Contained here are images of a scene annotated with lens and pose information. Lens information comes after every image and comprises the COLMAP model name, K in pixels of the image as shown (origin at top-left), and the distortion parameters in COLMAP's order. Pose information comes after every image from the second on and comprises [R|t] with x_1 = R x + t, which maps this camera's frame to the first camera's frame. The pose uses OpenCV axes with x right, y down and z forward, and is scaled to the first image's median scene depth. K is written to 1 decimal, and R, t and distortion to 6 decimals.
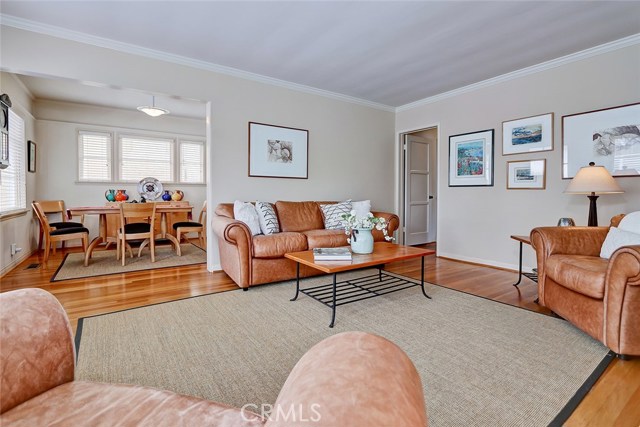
lens RADIAL K [[300.2, 0, 309.3], [0, 300.2, 196.9], [0, 0, 1]] dist [0.002089, -0.001035]
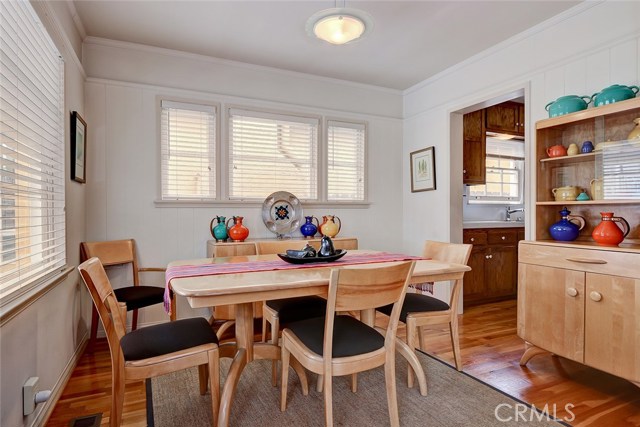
lens RADIAL K [[349.4, 0, 321.1], [0, 349.4, 211.3], [0, 0, 1]] dist [-0.002277, -0.000272]
pose [[0.990782, -0.006567, -0.135307, -0.409572], [0.004818, 0.999901, -0.013250, -0.024338], [0.135381, 0.012476, 0.990715, 0.442223]]
